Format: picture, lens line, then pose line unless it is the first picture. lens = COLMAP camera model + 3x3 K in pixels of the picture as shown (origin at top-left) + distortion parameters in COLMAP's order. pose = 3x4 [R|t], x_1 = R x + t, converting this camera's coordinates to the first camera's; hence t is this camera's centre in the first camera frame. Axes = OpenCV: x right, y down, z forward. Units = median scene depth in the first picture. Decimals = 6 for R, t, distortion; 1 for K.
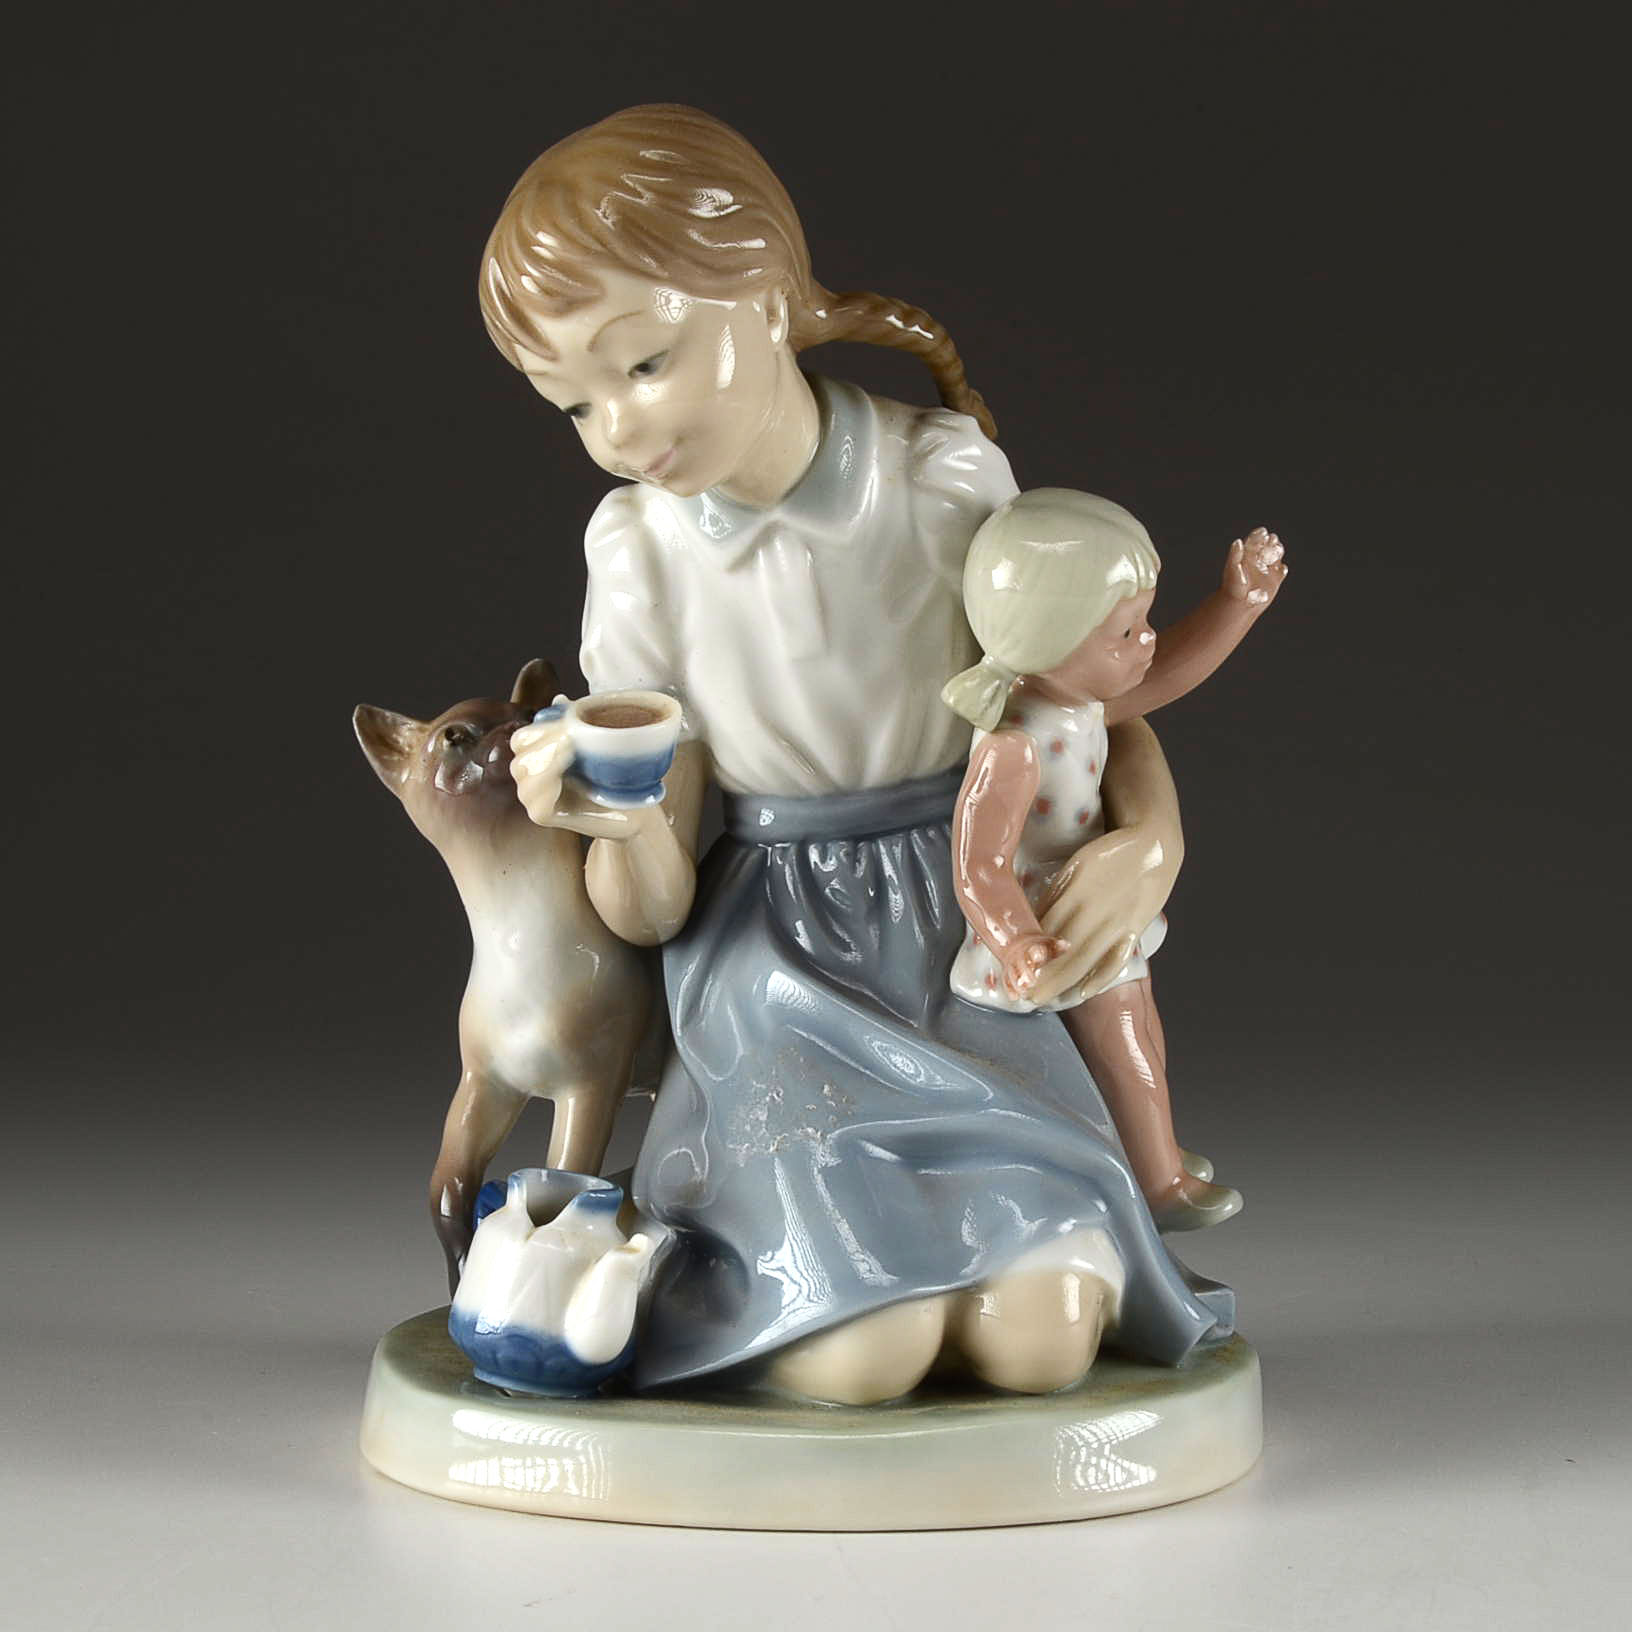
lens RADIAL K [[4927.3, 0, 816.0], [0, 4927.3, 816.0], [0, 0, 1]] dist [-0.134081, -0.279055]
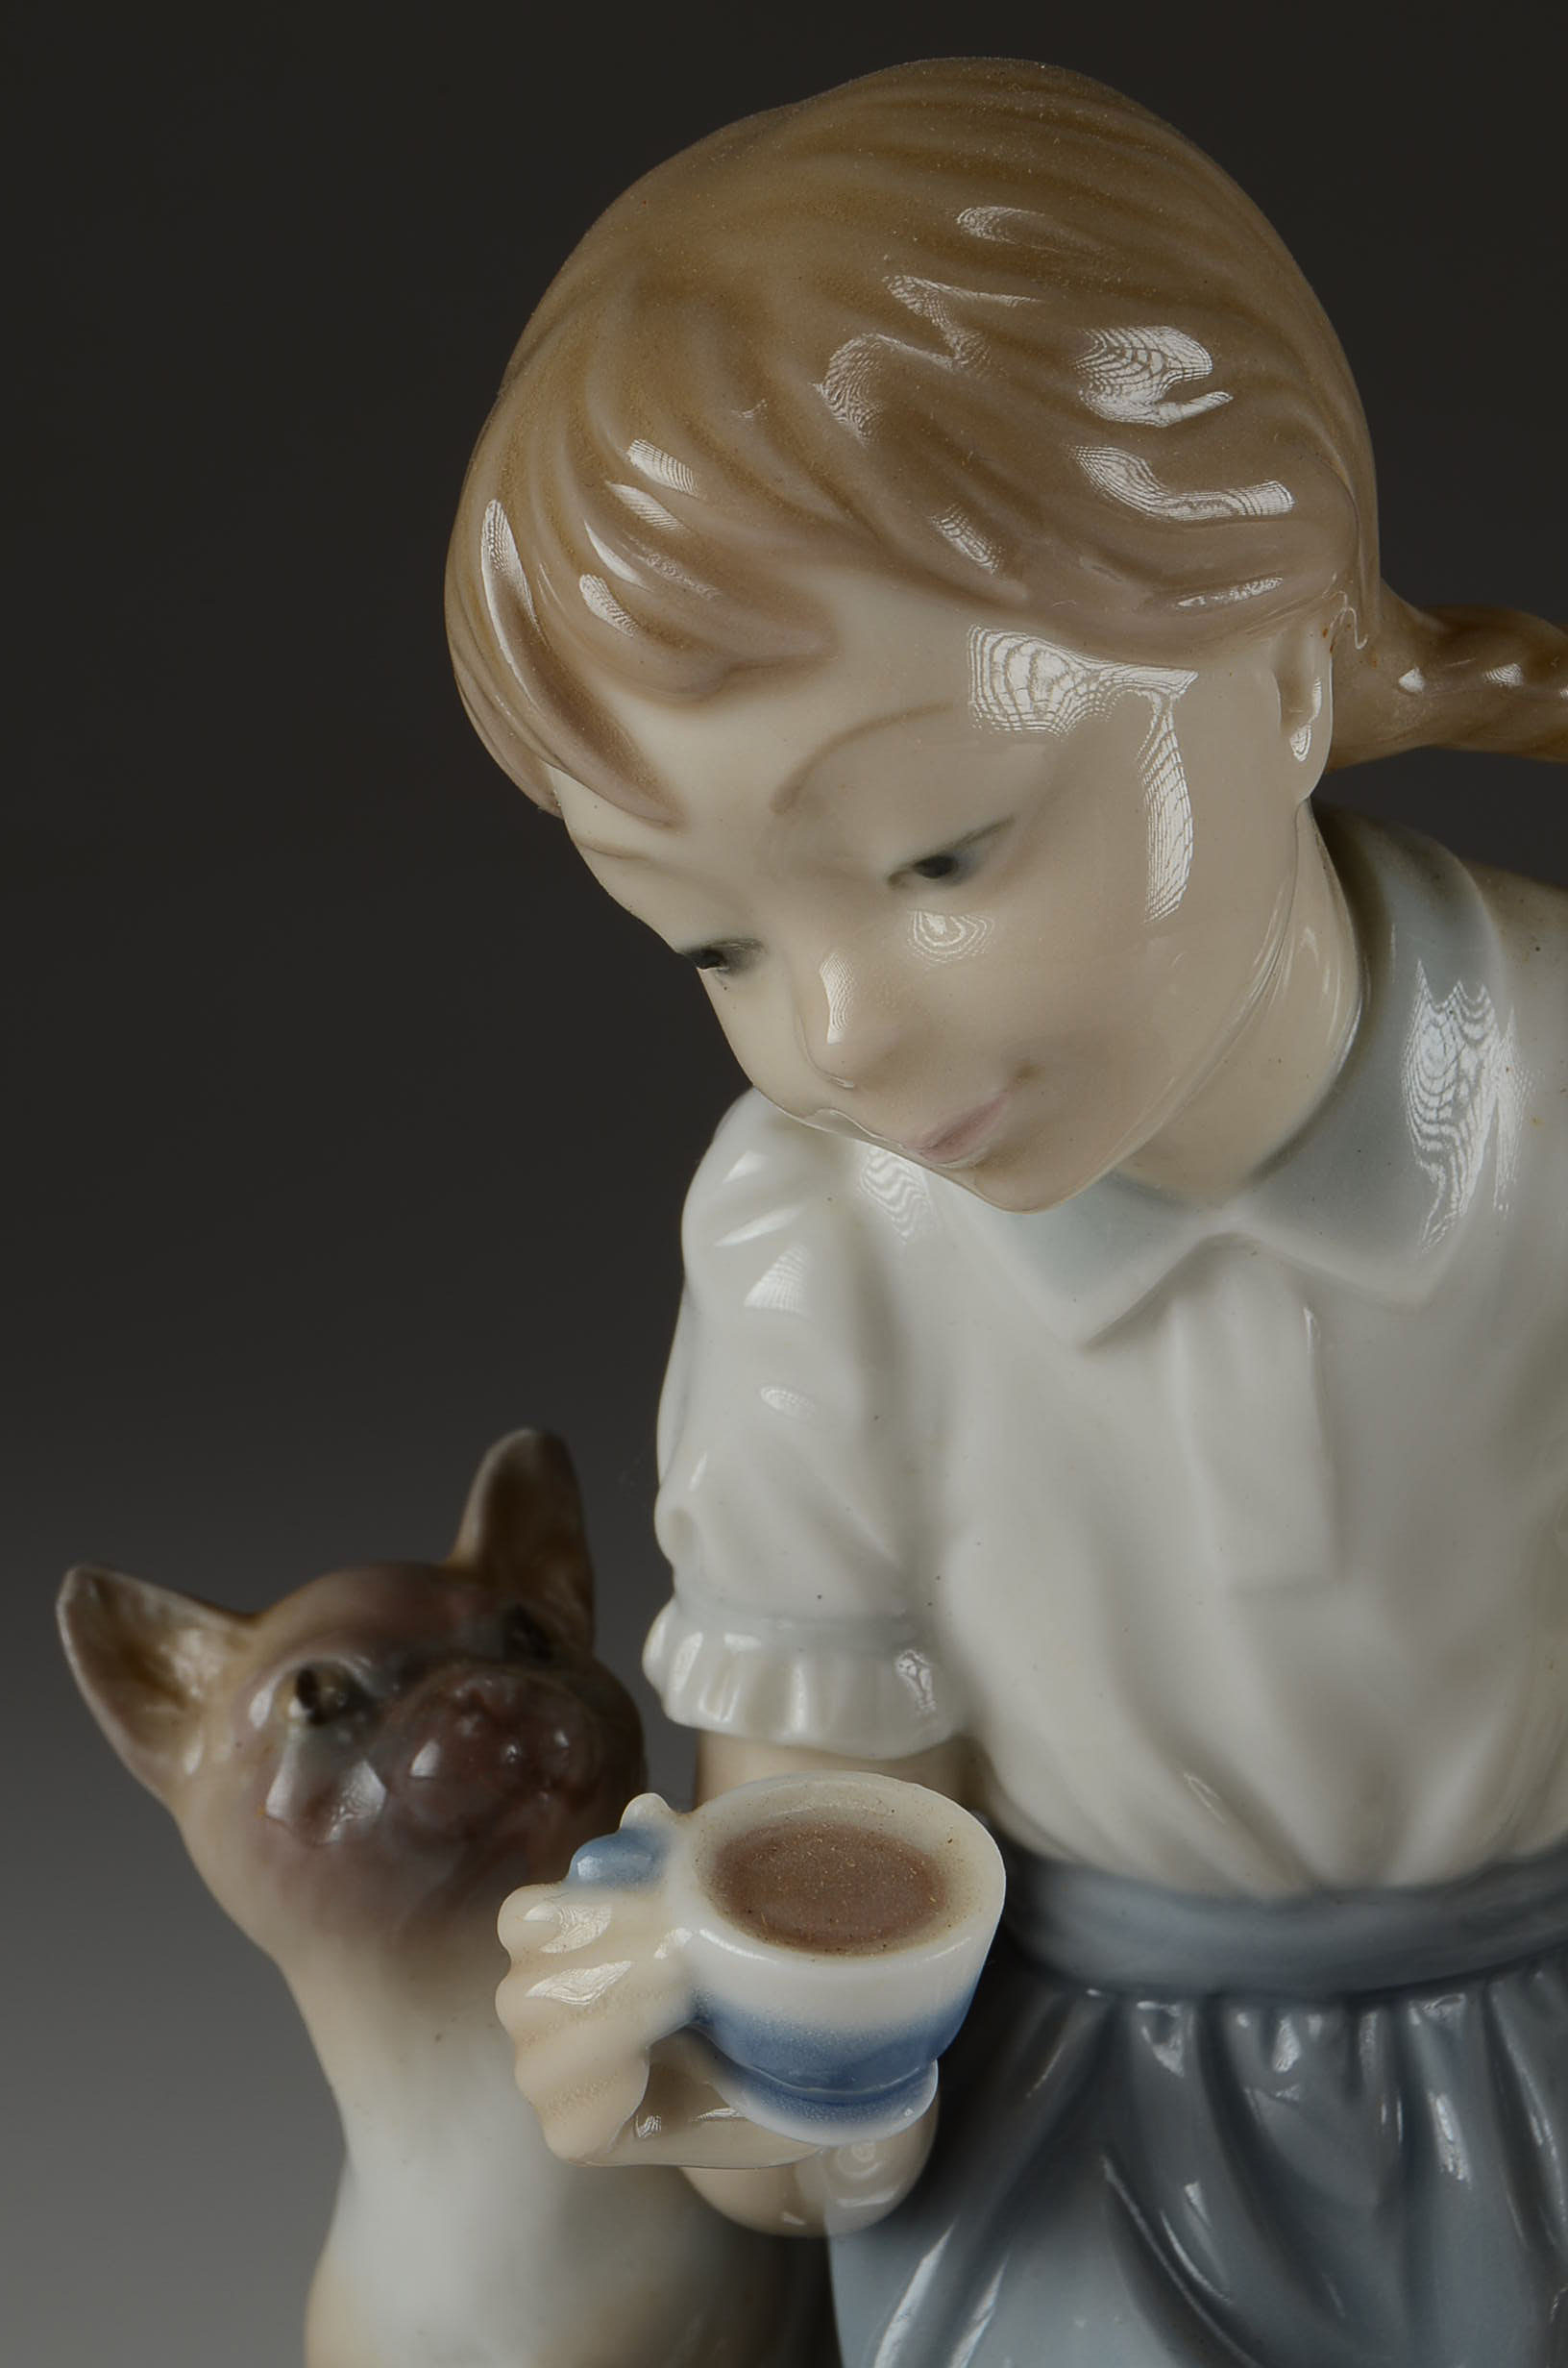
lens RADIAL K [[4997.9, 0, 784.0], [0, 4997.9, 1184.0], [0, 0, 1]] dist [-0.088802, -0.094975]
pose [[0.998558, 0.036025, 0.039802, -0.056169], [-0.039894, 0.994073, 0.101128, -0.100000], [-0.035923, -0.102570, 0.994077, 0.637946]]
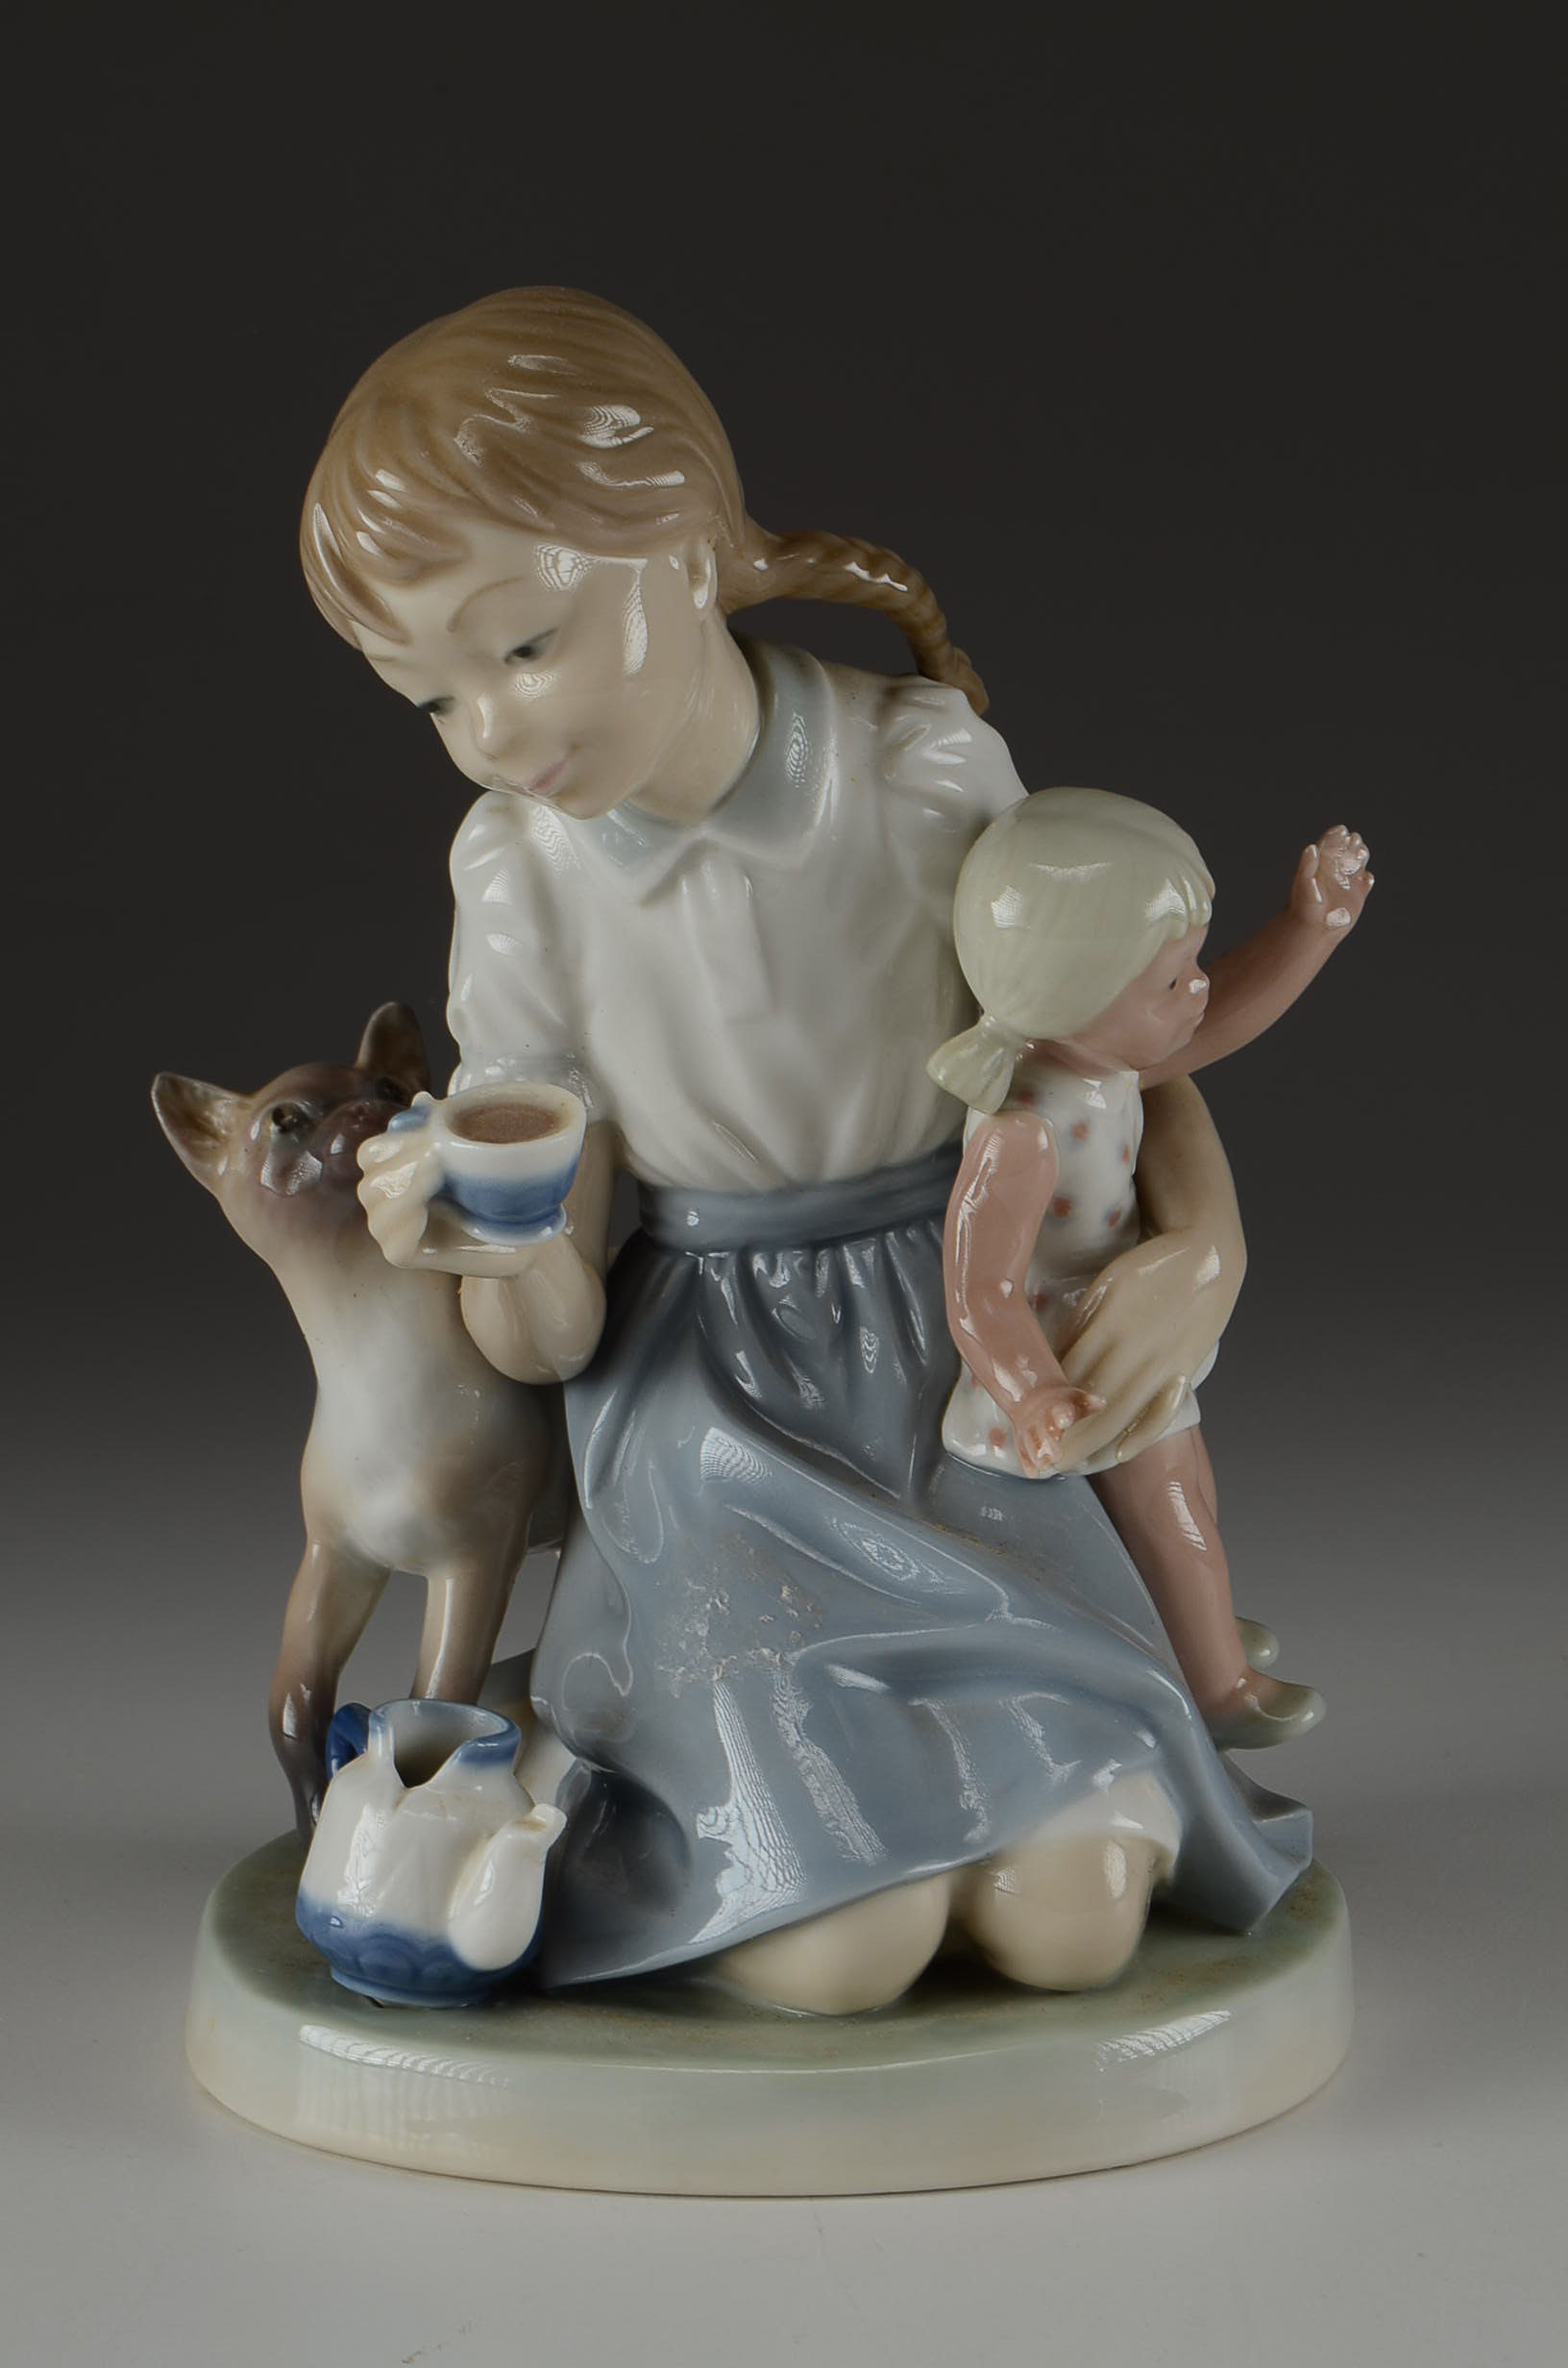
lens RADIAL K [[4997.9, 0, 784.0], [0, 4997.9, 1184.0], [0, 0, 1]] dist [-0.088802, -0.094975]
pose [[0.999649, -0.019676, 0.017763, -0.010499], [0.018372, 0.997319, 0.070837, -0.061575], [-0.019109, -0.070486, 0.997330, 0.235555]]
